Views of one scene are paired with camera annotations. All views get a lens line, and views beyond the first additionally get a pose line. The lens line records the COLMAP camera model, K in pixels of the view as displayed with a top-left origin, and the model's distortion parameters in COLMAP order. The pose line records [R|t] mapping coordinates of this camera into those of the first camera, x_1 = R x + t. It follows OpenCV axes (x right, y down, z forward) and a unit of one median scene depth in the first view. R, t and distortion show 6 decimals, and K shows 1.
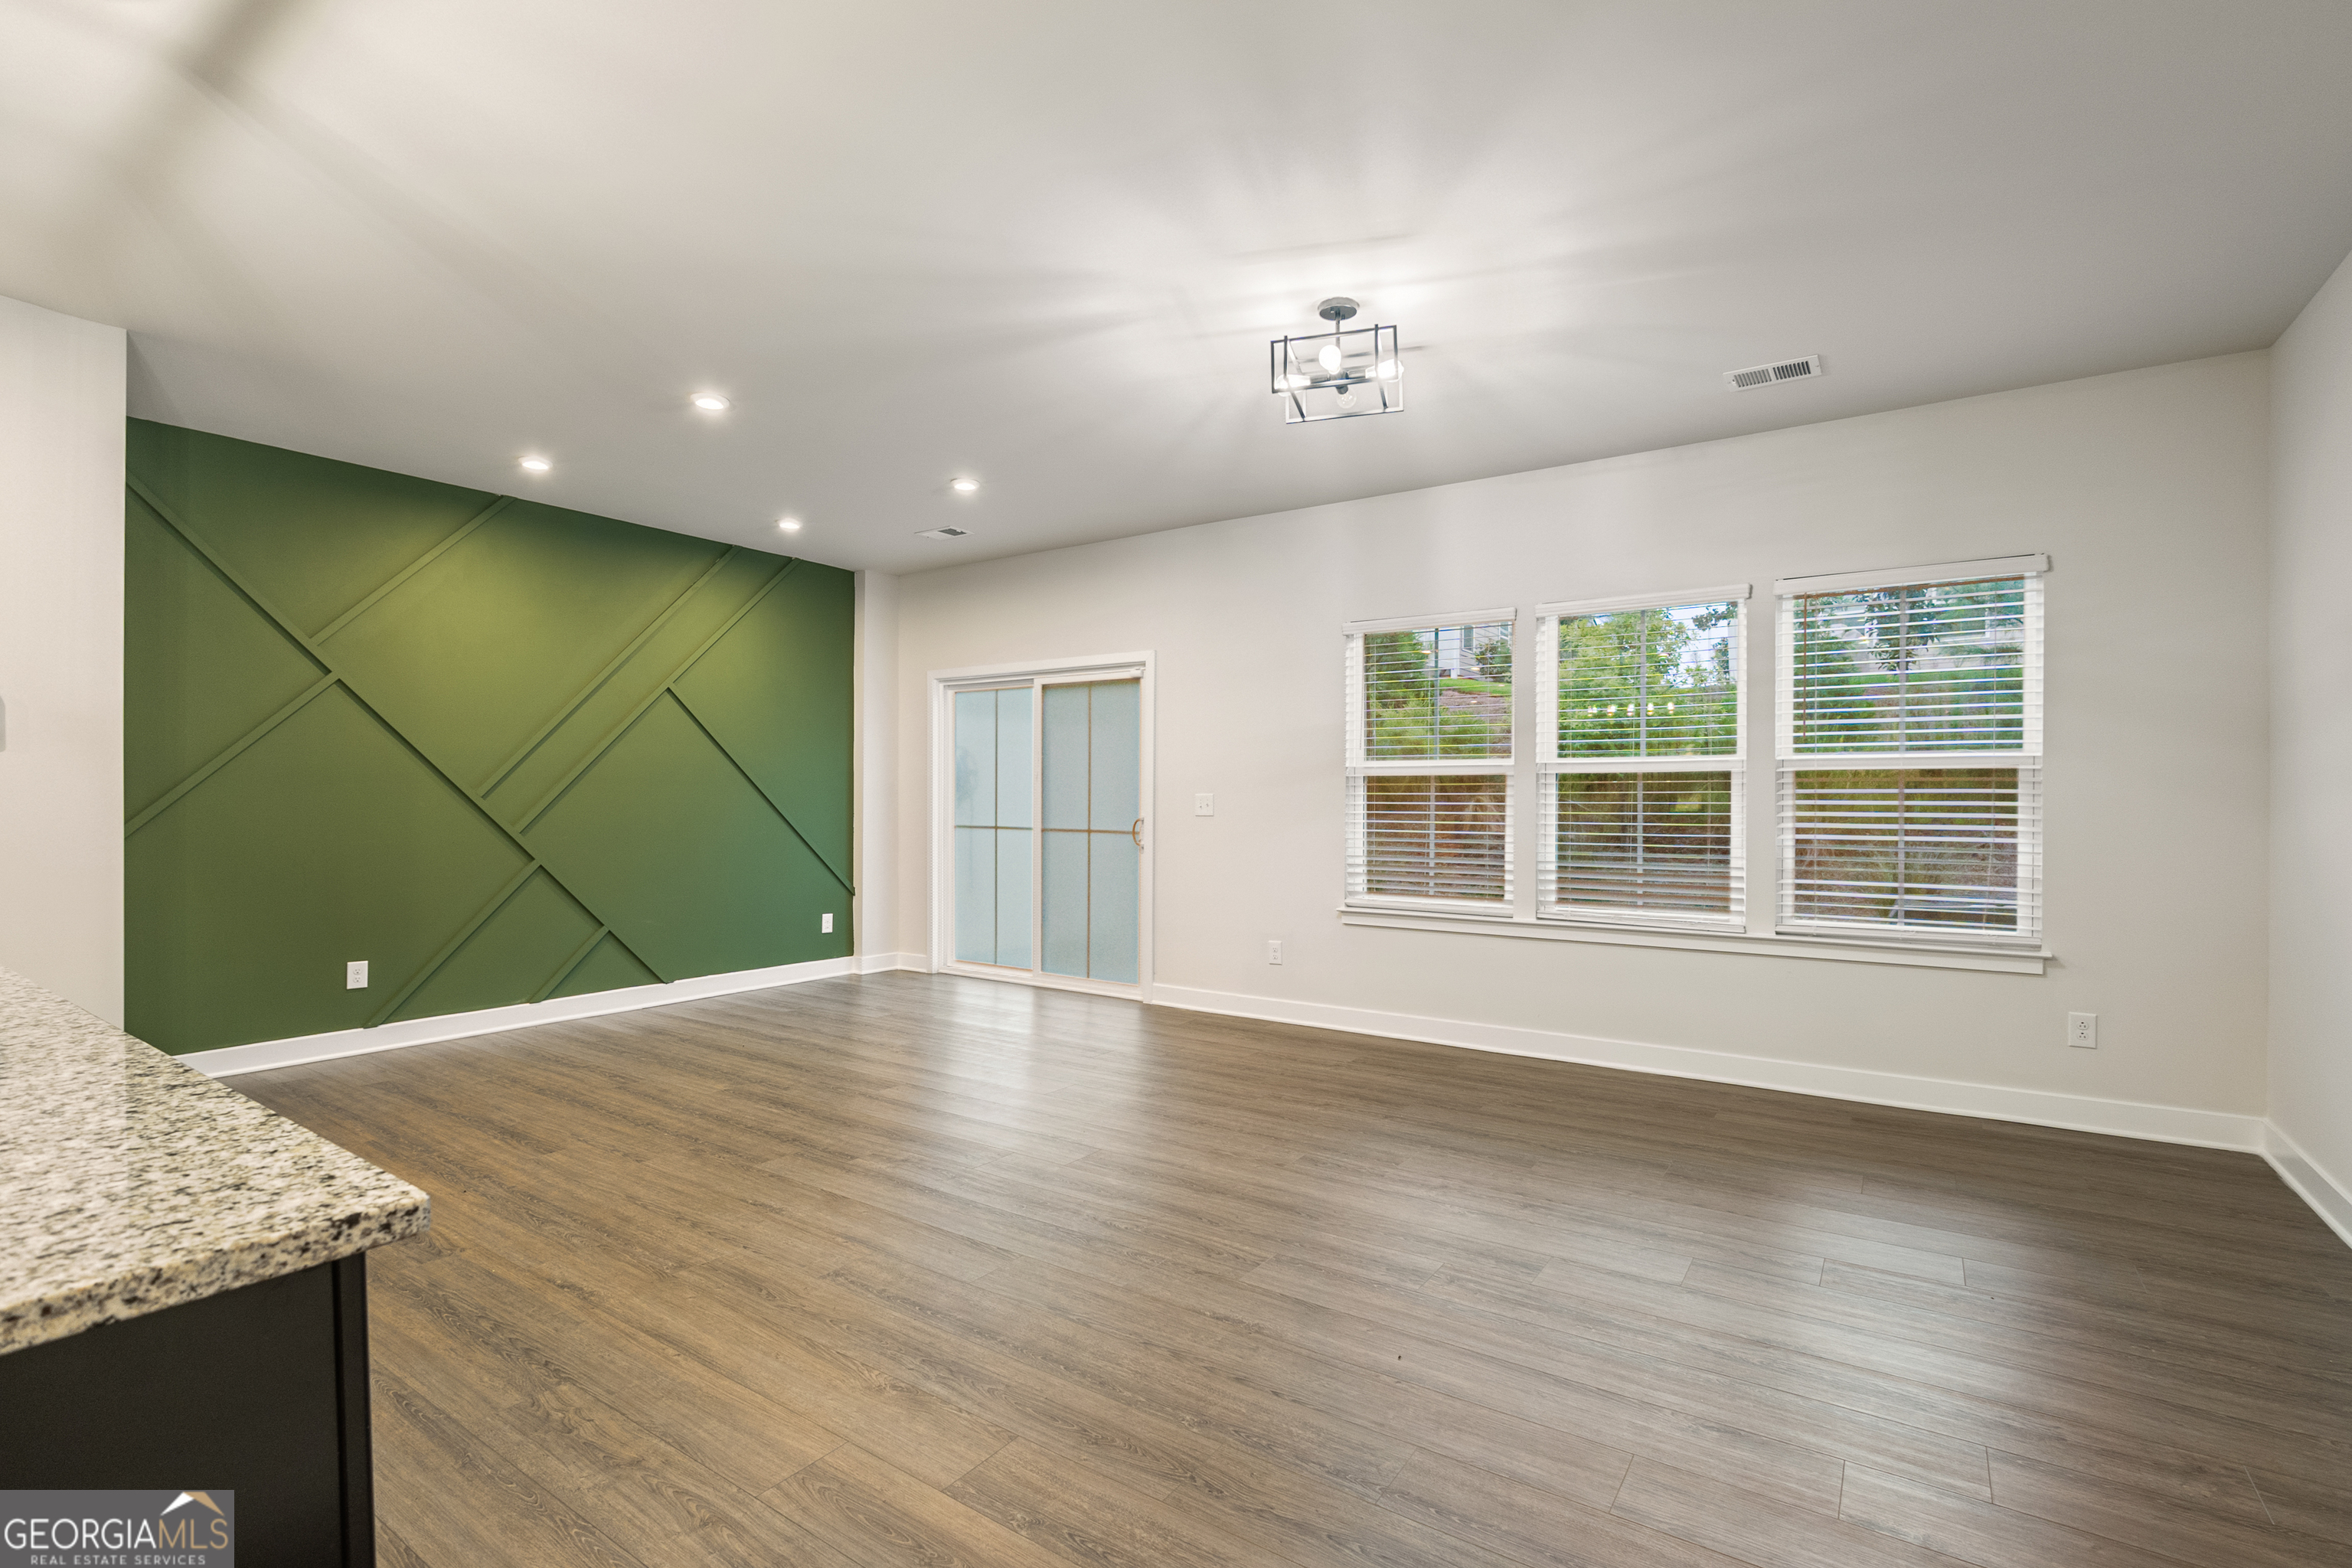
lens RADIAL K [[1075.8, 0, 1176.0], [0, 1075.8, 784.0], [0, 0, 1]] dist [-0.021922, 0.000022]
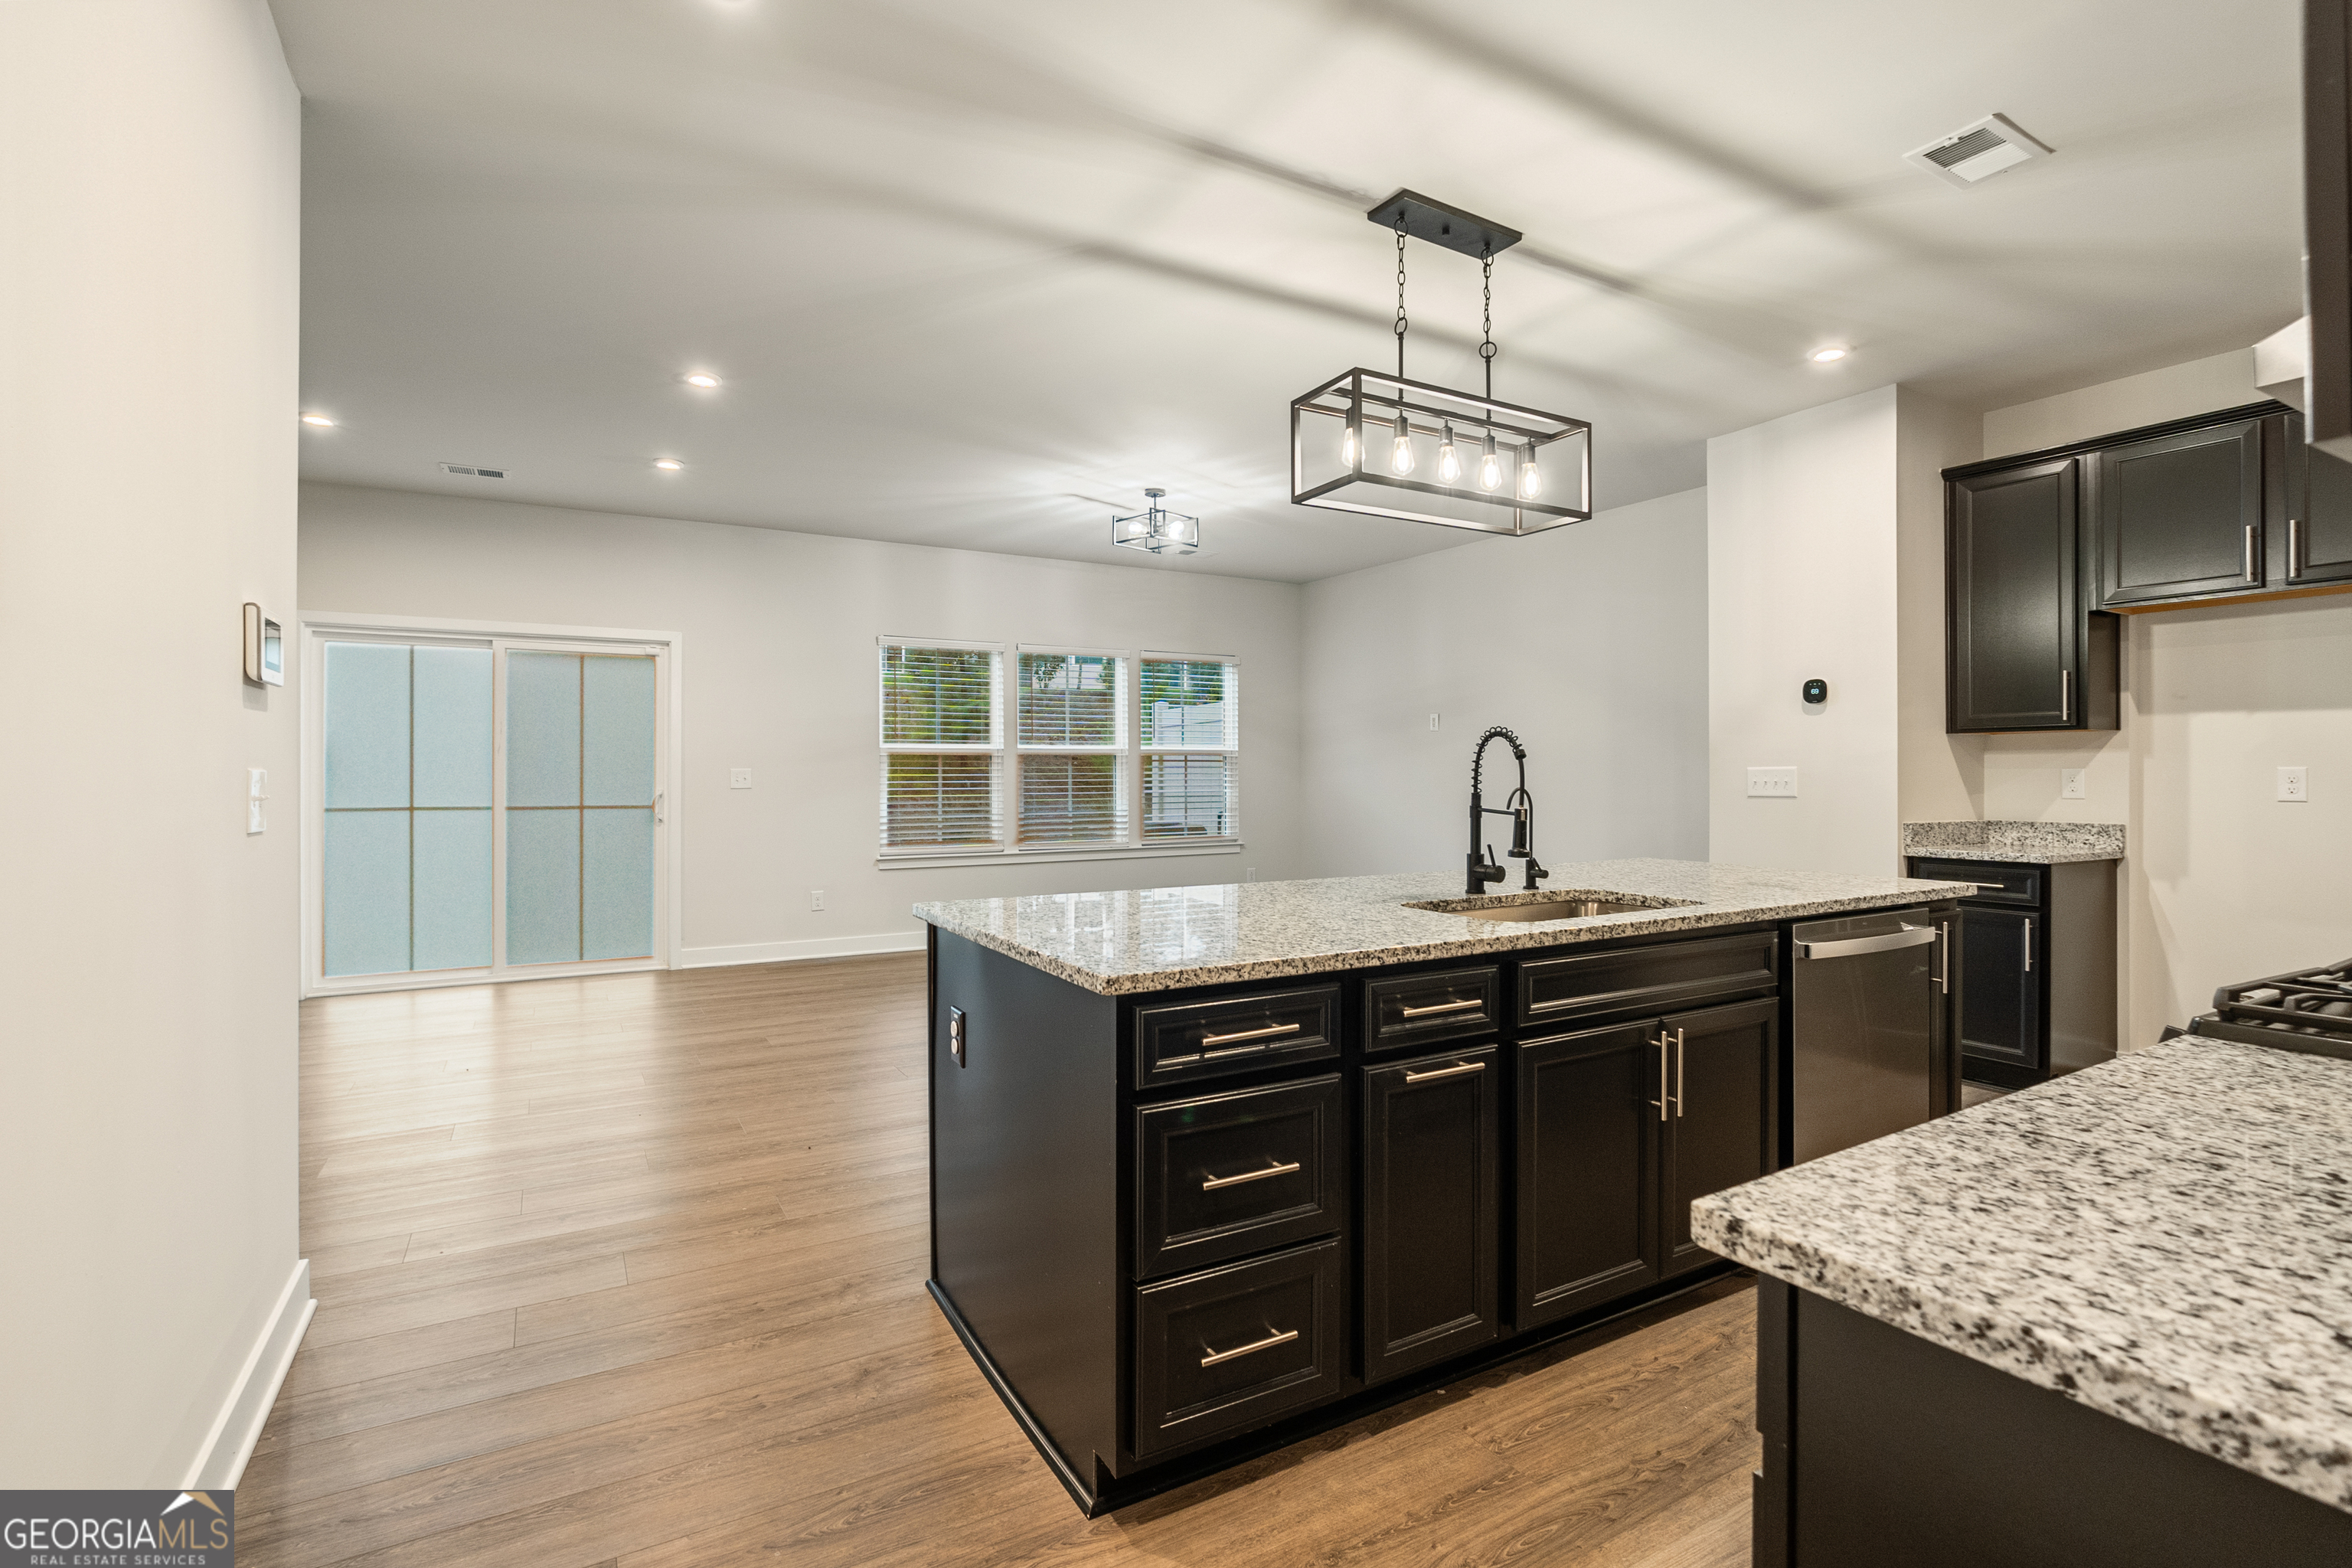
lens RADIAL K [[1091.4, 0, 1176.0], [0, 1091.4, 784.0], [0, 0, 1]] dist [-0.013778, 0.000260]
pose [[0.437906, -0.013596, 0.898918, -0.859936], [-0.006107, 0.999818, 0.018097, 0.002435], [-0.899000, -0.013415, 0.437743, 0.105174]]
